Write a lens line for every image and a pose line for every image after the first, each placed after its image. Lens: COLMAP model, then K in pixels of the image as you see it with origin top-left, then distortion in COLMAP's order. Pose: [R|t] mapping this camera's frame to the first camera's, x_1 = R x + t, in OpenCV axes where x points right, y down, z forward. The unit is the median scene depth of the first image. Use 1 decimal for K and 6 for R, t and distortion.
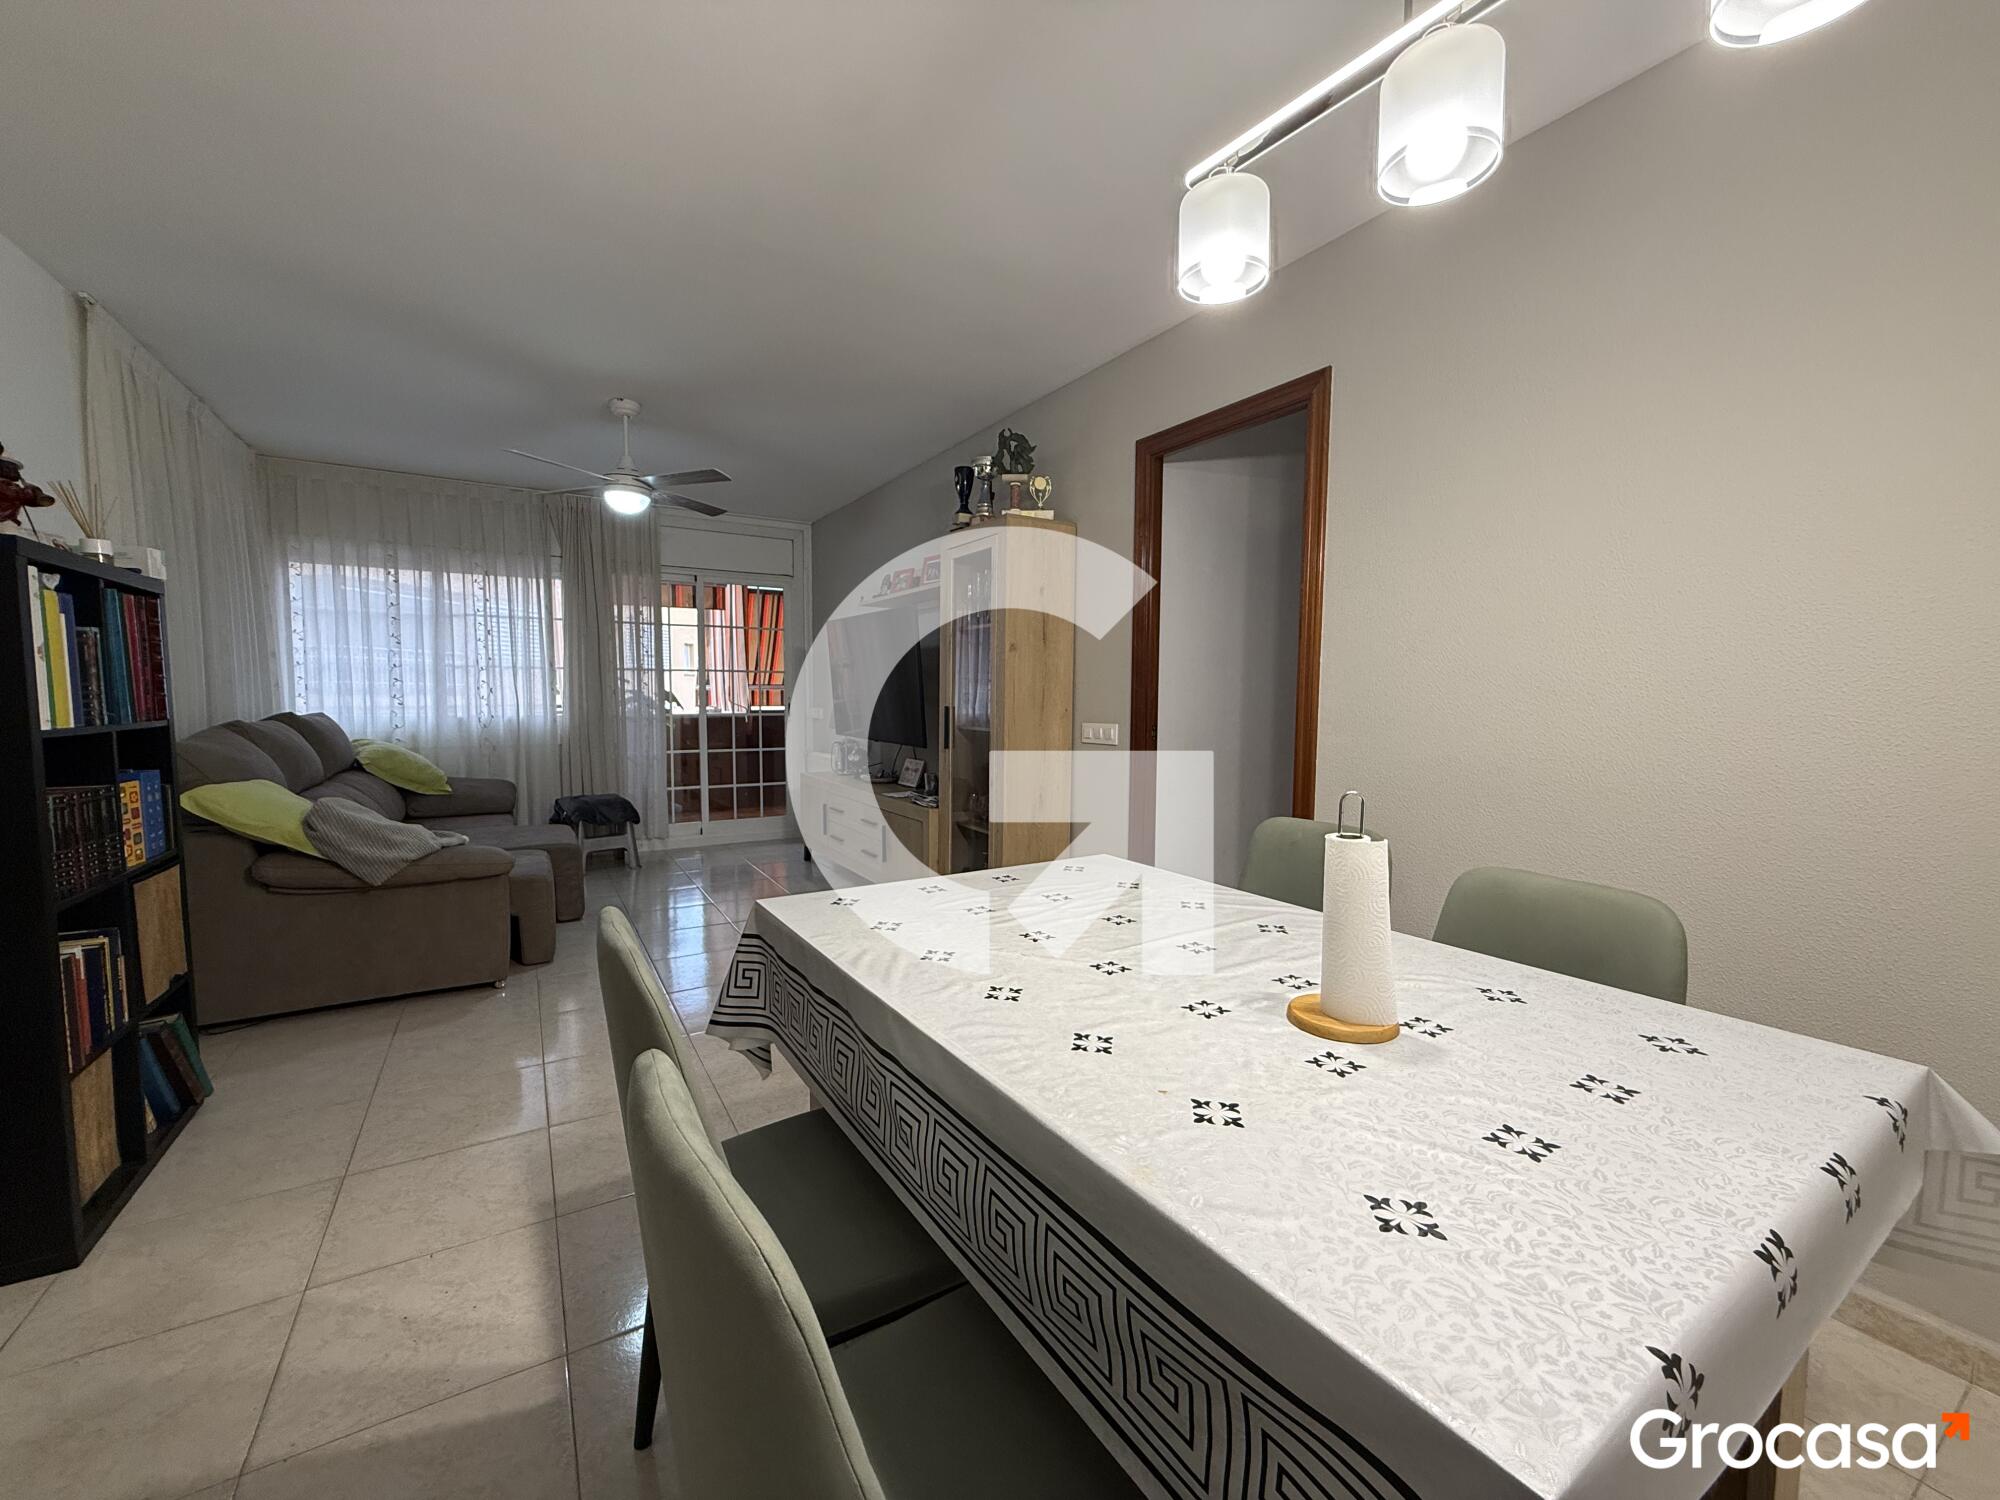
lens RADIAL K [[793.7, 0, 994.1], [0, 793.7, 751.8], [0, 0, 1]] dist [0.000843, -0.000242]
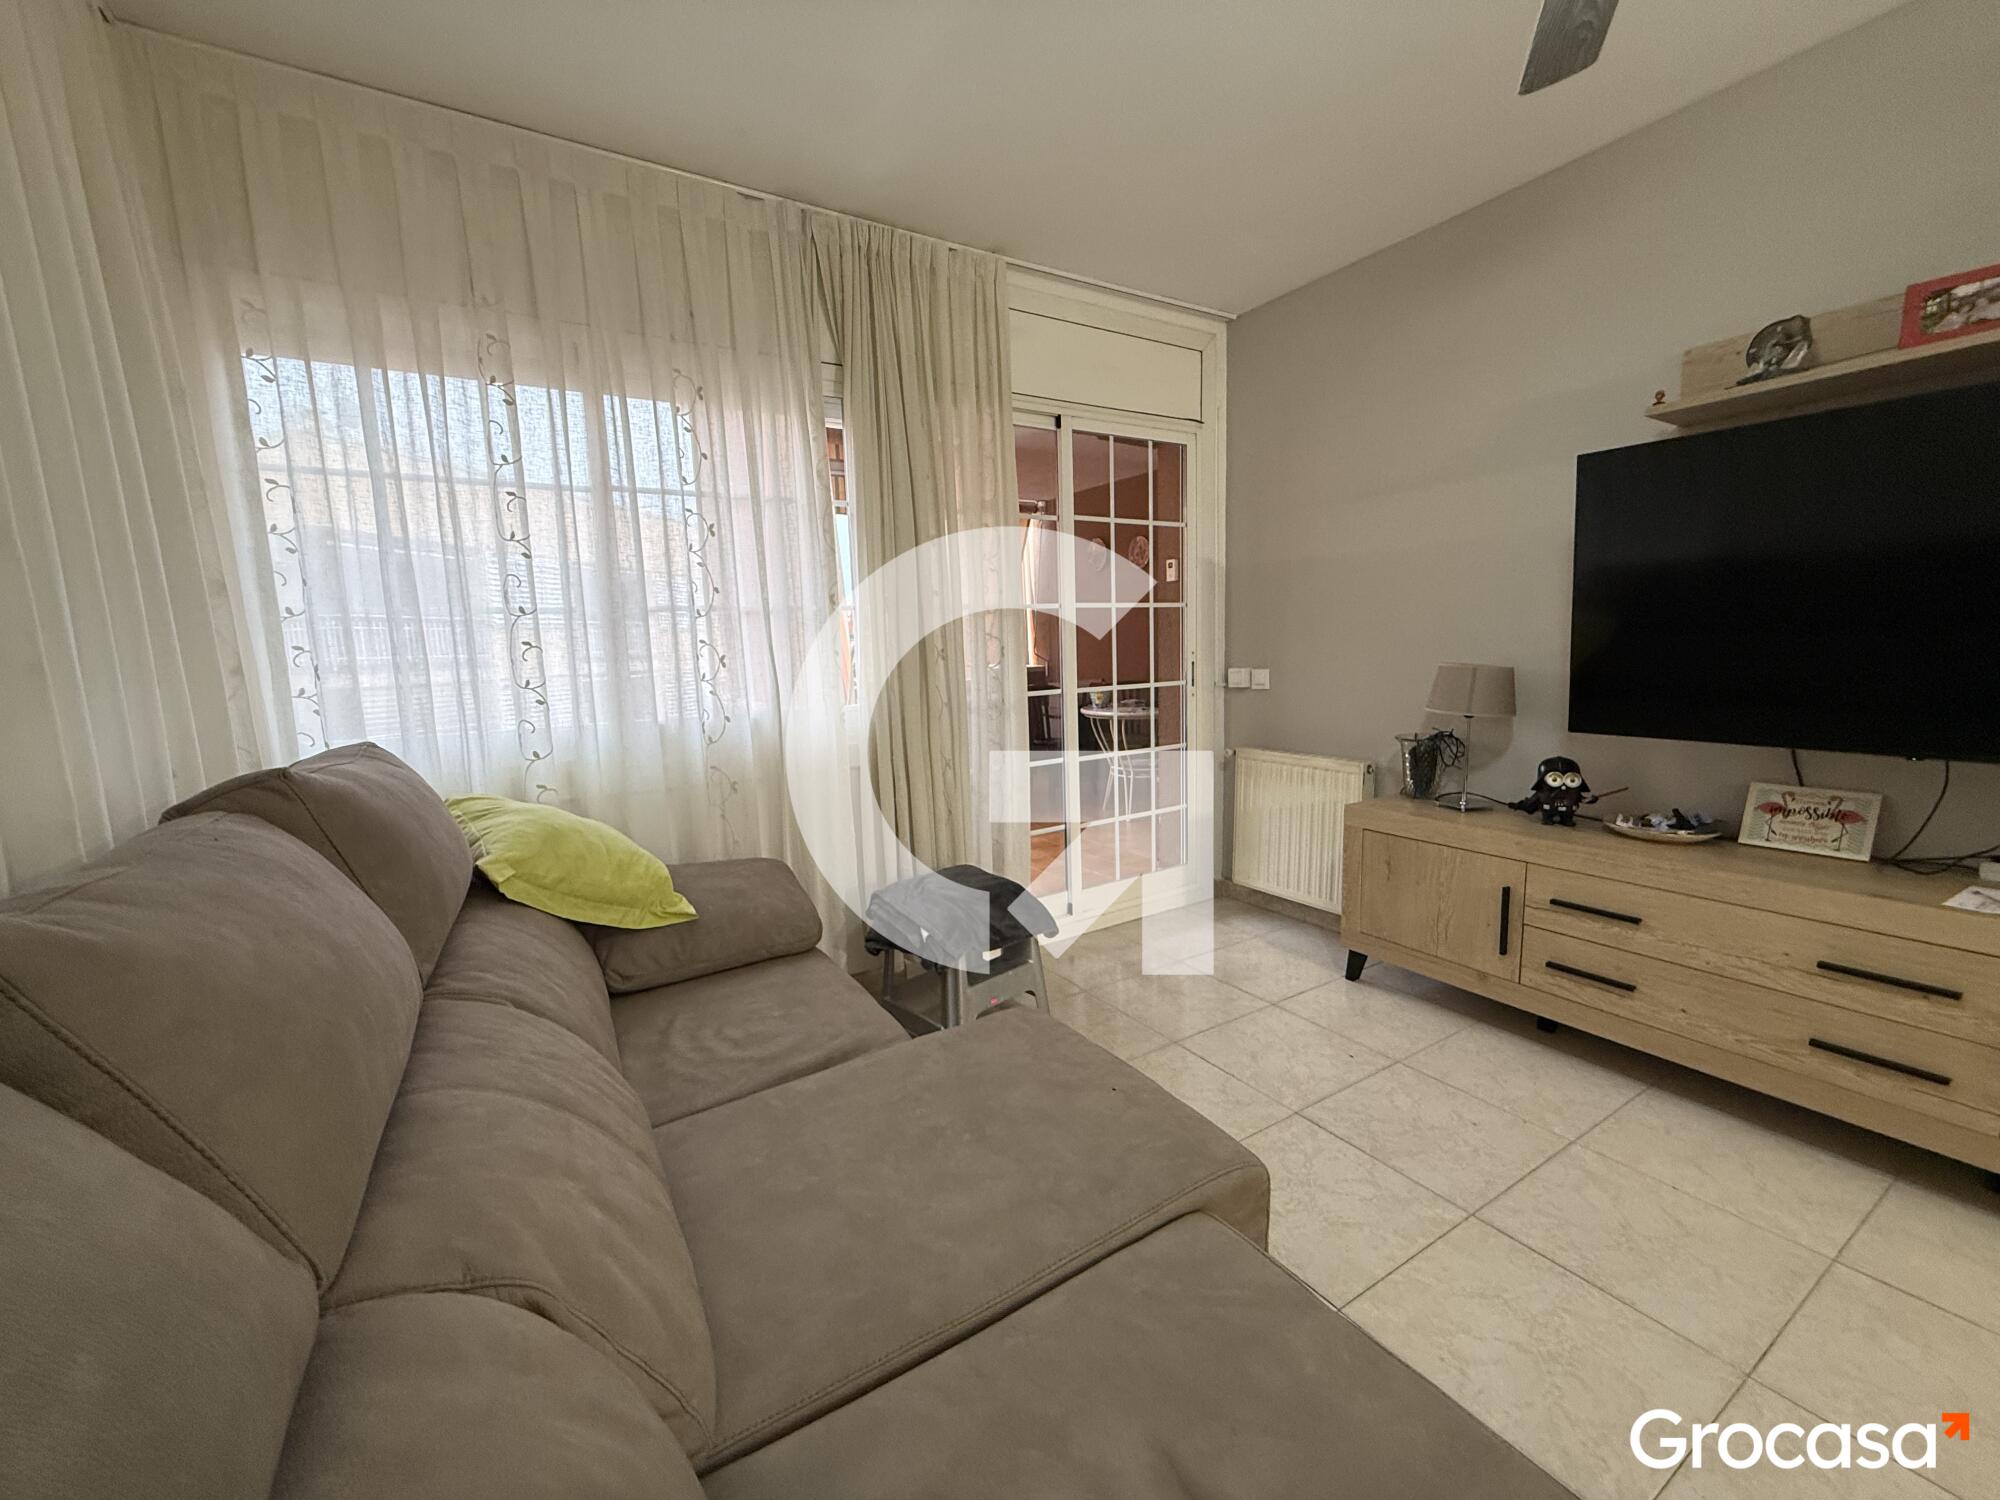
lens RADIAL K [[793.7, 0, 1000.6], [0, 793.7, 749.5], [0, 0, 1]] dist [0.000843, -0.000242]
pose [[0.999105, -0.042247, -0.002024, -0.509871], [0.042289, 0.996987, 0.065031, -0.053242], [-0.000730, -0.065058, 0.997881, 0.582458]]
